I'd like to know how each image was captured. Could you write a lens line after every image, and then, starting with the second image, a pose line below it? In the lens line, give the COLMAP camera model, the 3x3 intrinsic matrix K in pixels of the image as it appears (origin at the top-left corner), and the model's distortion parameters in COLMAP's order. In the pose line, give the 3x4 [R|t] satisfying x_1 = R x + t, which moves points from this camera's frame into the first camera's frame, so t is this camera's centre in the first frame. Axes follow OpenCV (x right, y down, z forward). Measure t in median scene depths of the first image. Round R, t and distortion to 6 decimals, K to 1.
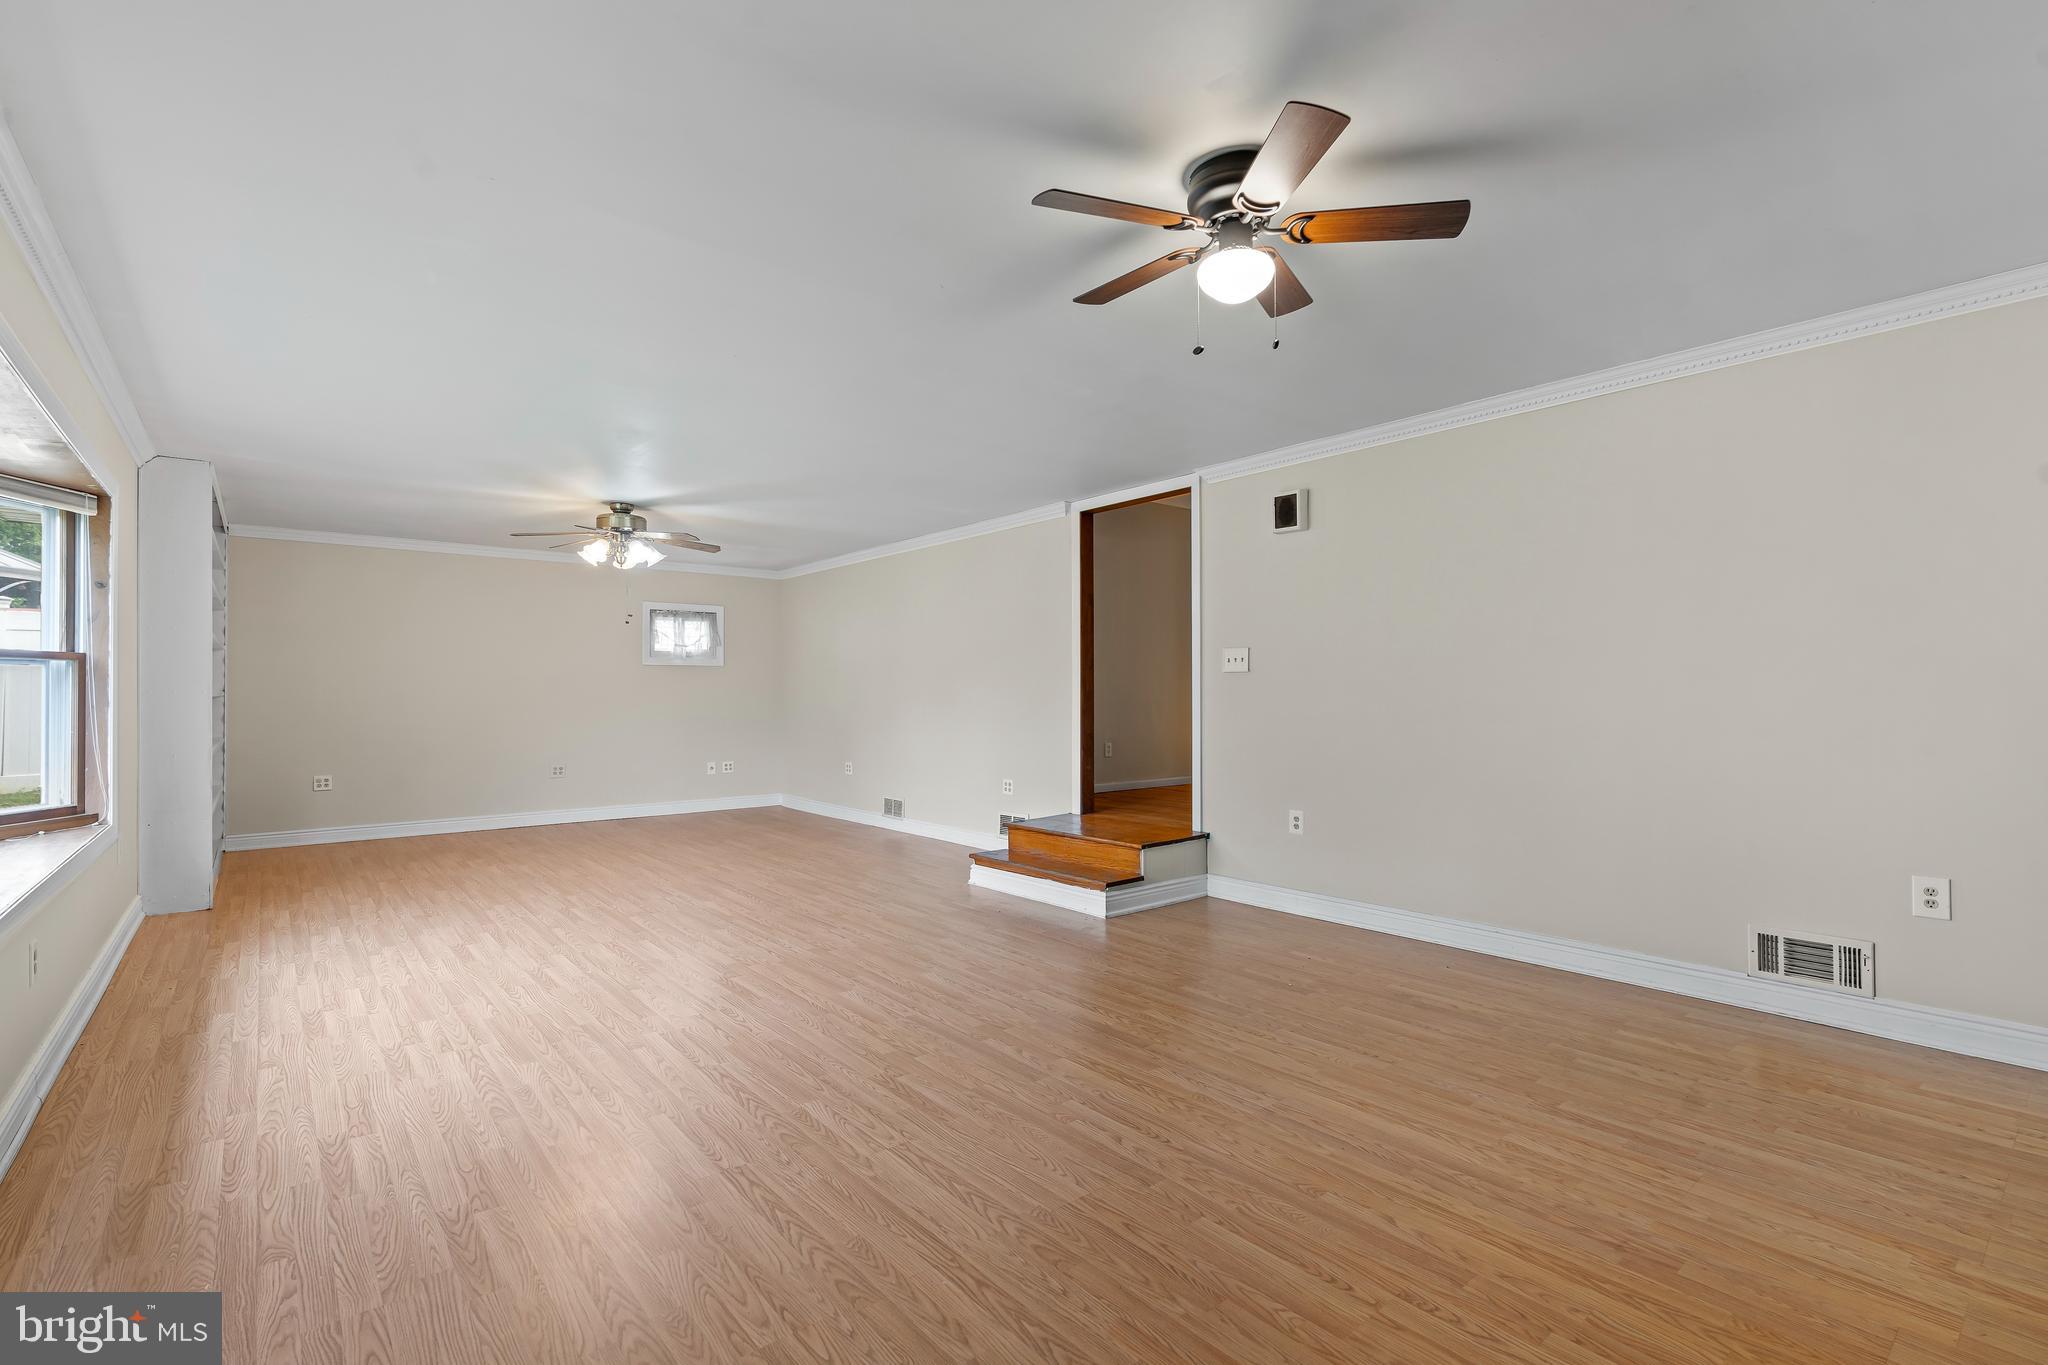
lens RADIAL K [[929.1, 0, 1025.1], [0, 929.1, 698.3], [0, 0, 1]] dist [0.000407, 0.000397]
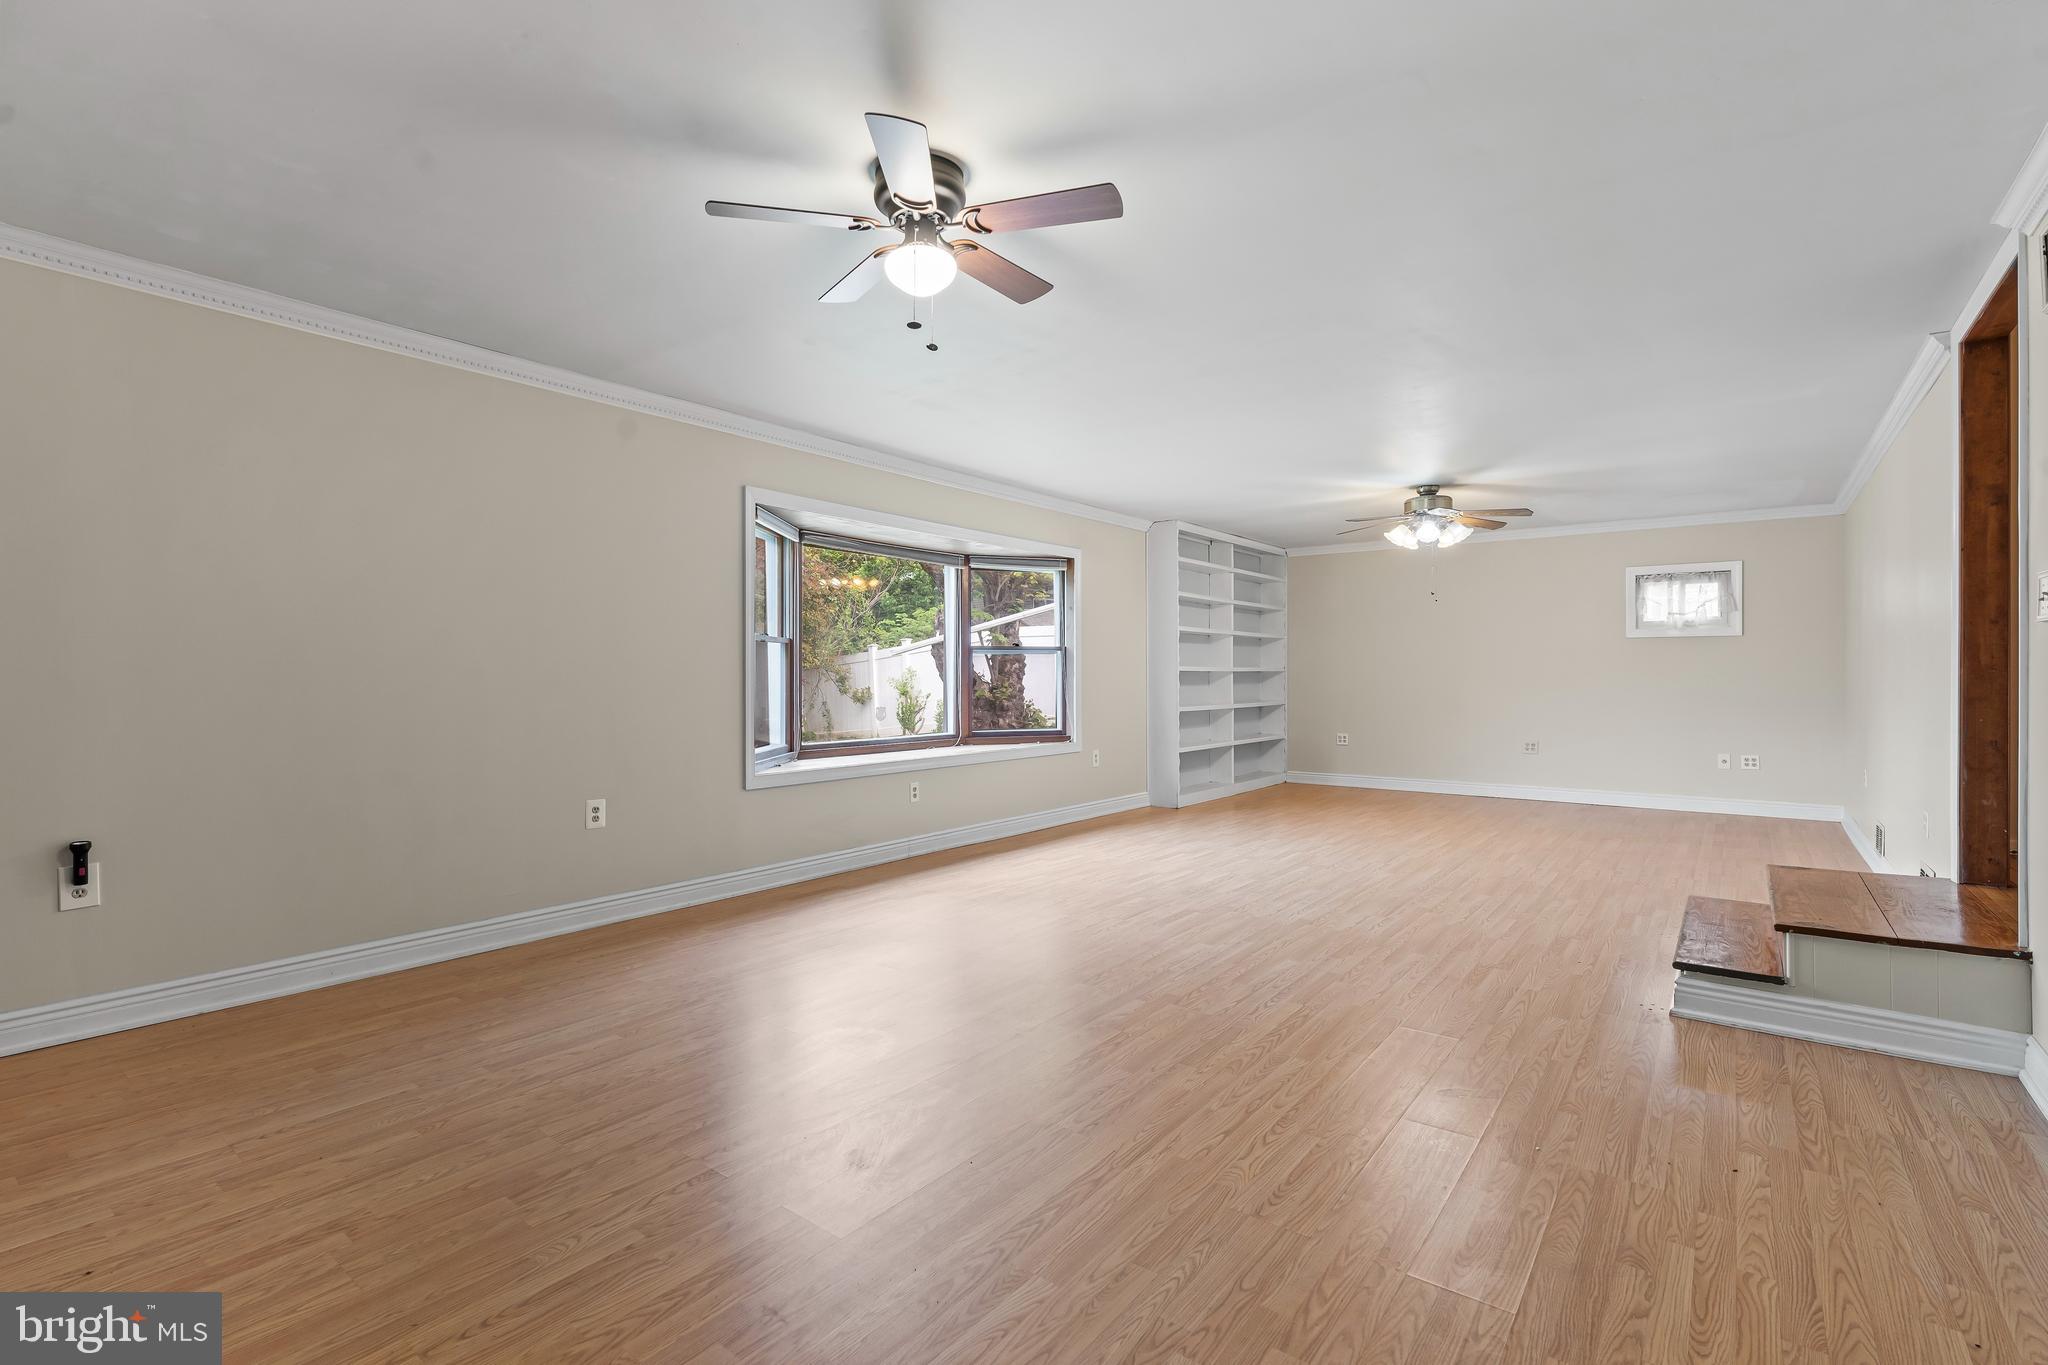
lens RADIAL K [[932.3, 0, 1024.0], [0, 932.3, 682.5], [0, 0, 1]] dist [-0.000272, -0.000359]
pose [[0.226788, 0.010828, -0.973884, 0.689700], [-0.004938, 0.999938, 0.009968, 0.002095], [0.973932, 0.002548, 0.226827, 0.467510]]
